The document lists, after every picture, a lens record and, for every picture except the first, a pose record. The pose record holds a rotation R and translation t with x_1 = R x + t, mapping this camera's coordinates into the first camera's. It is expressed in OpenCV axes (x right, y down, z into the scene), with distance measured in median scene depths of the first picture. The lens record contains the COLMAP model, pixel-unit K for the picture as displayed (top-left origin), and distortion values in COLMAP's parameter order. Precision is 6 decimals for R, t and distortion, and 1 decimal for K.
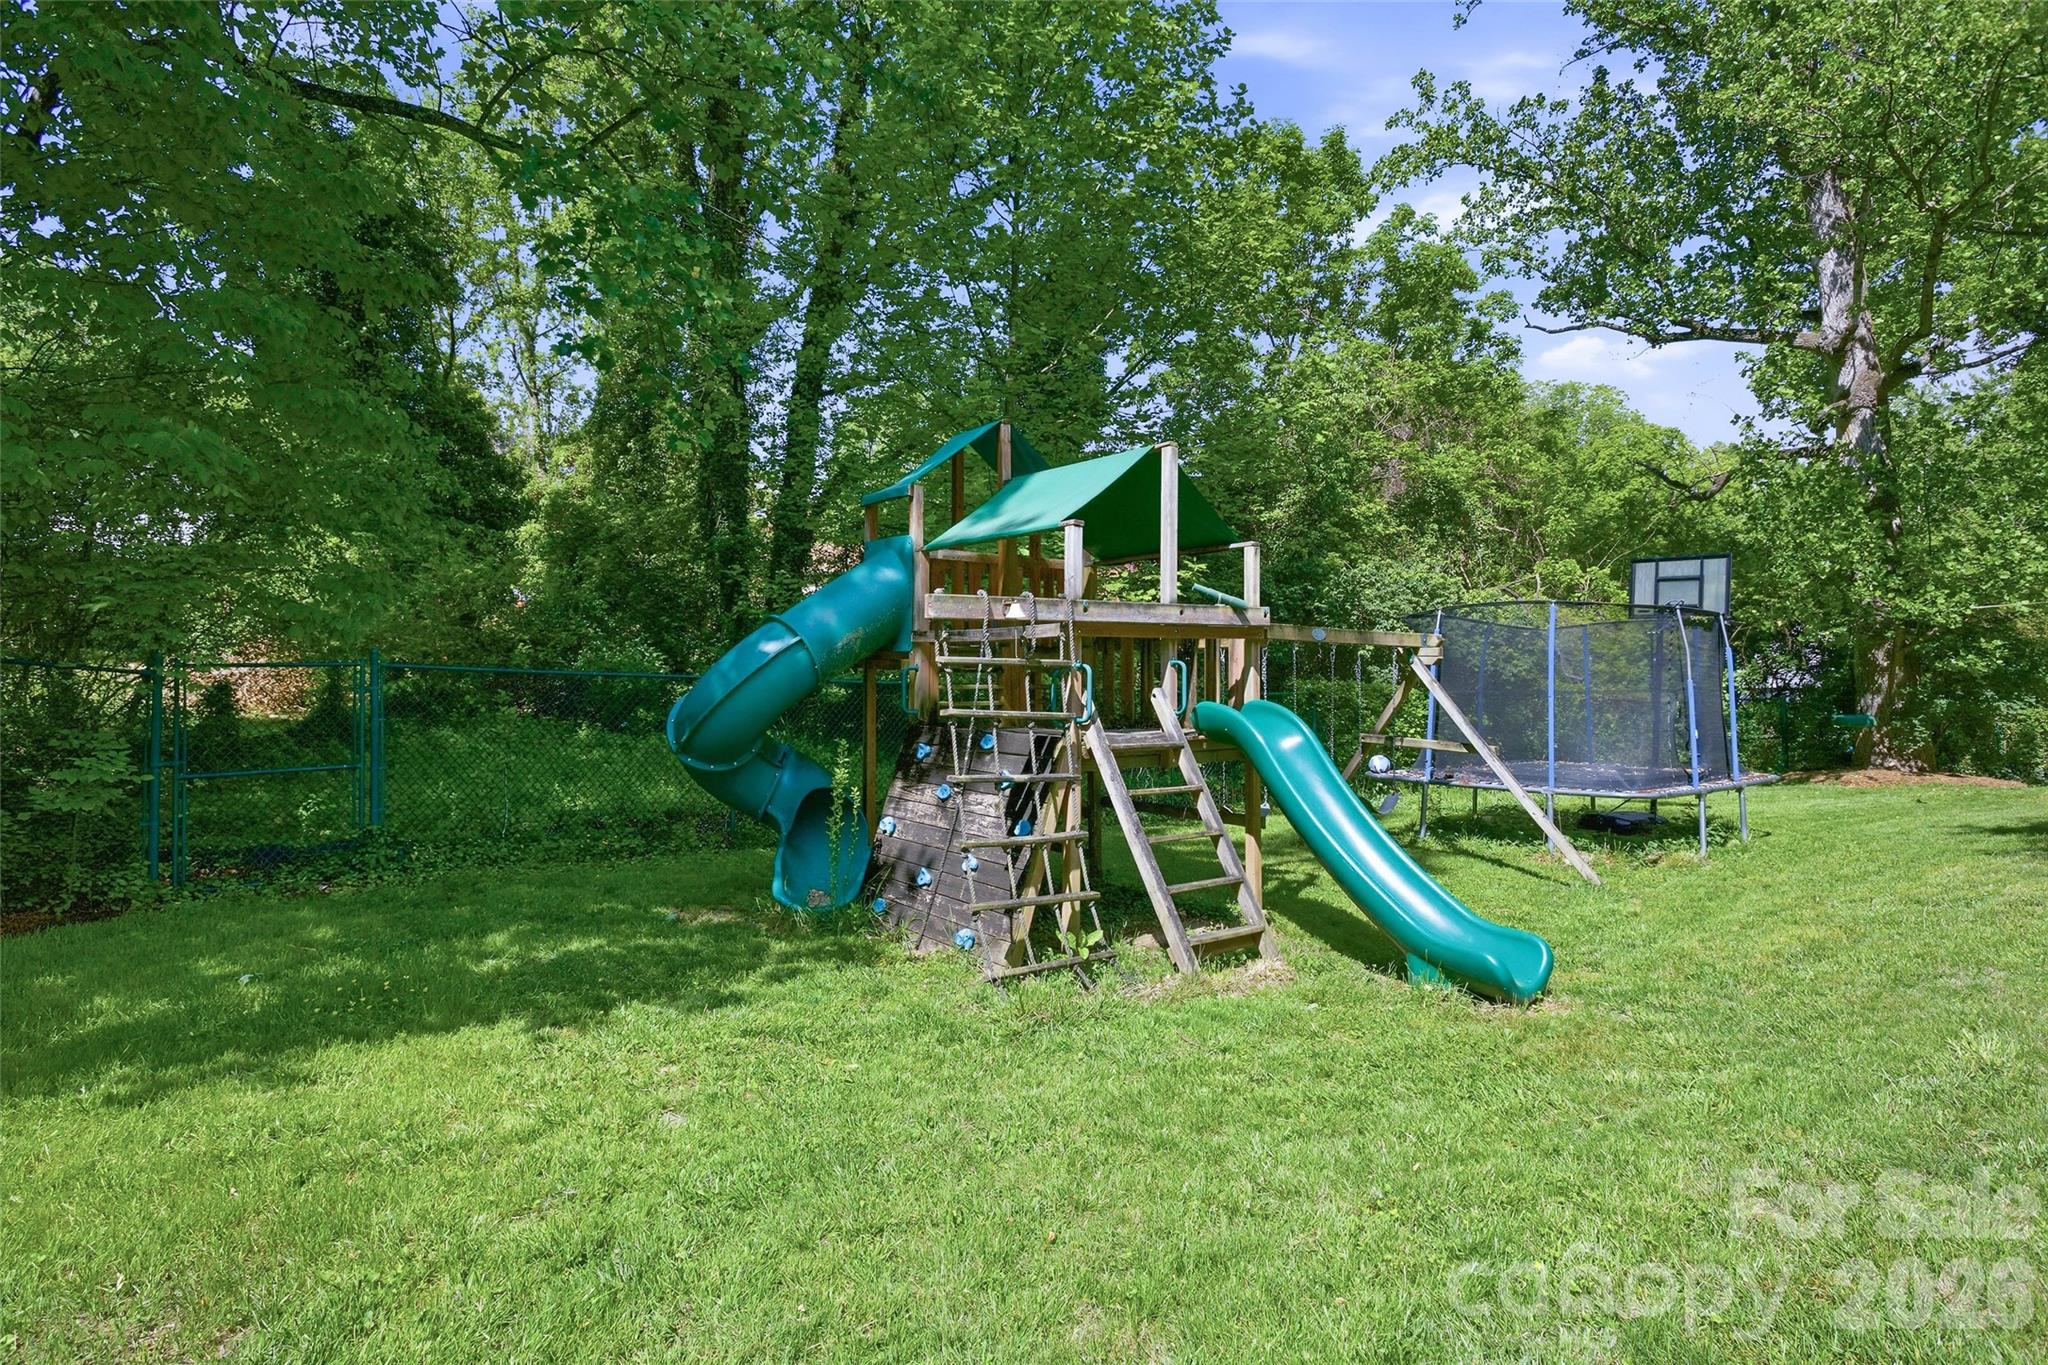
lens RADIAL K [[1069.9, 0, 1023.7], [0, 1069.9, 584.0], [0, 0, 1]] dist [-0.000402, -0.000399]
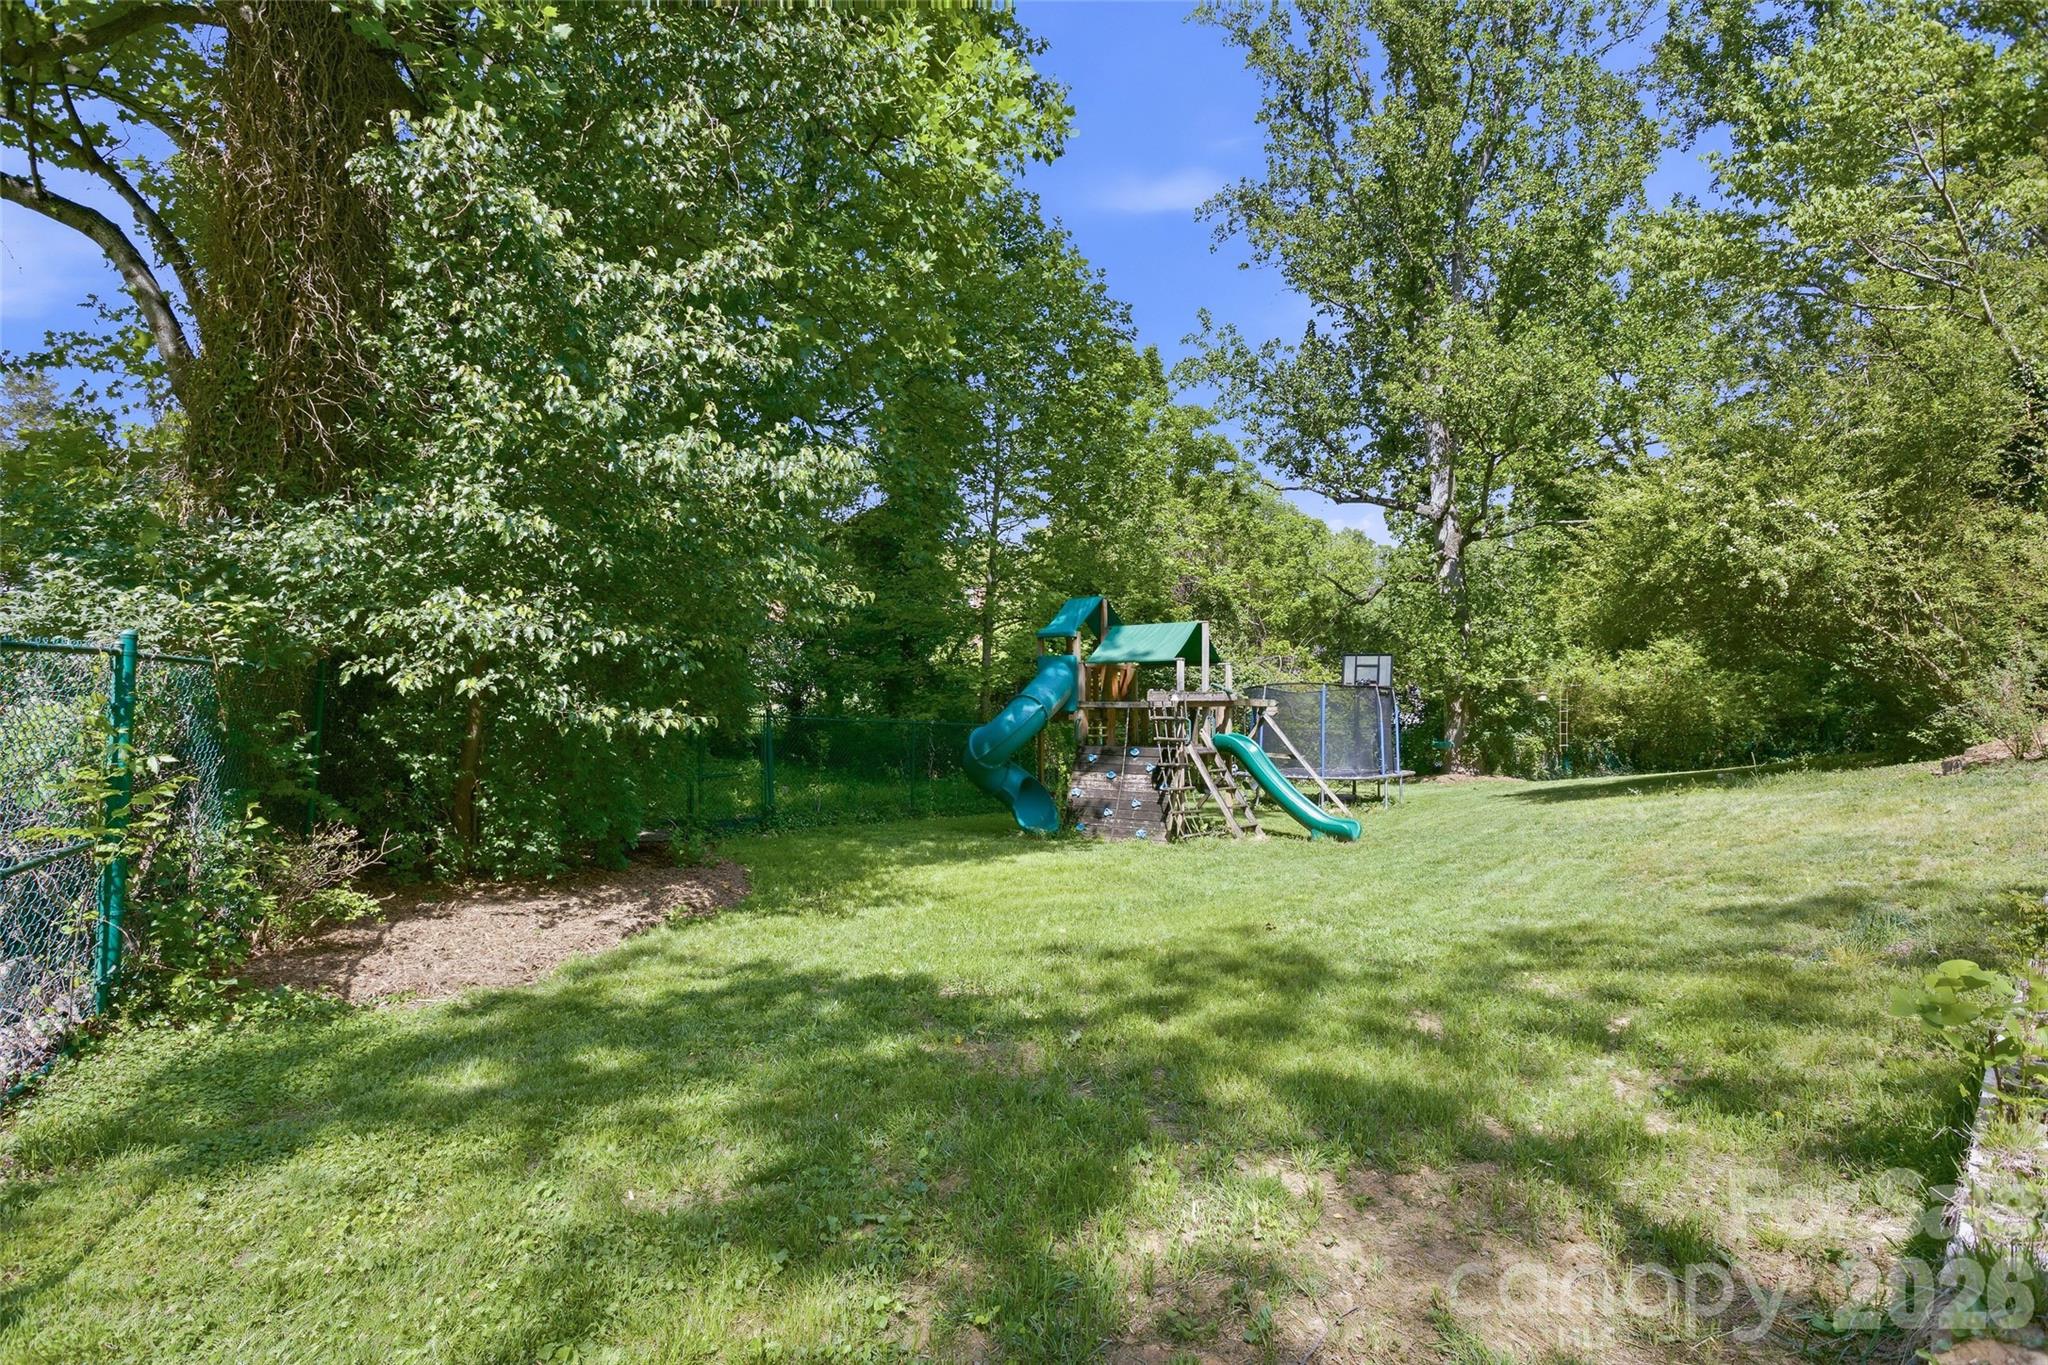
lens RADIAL K [[1044.0, 0, 1026.3], [0, 1044.0, 618.6], [0, 0, 1]] dist [0.001692, 0.000642]
pose [[0.958081, 0.026292, 0.285287, -0.339307], [-0.025141, 0.999654, -0.007698, -0.042726], [-0.285391, 0.000203, 0.958411, -0.403086]]
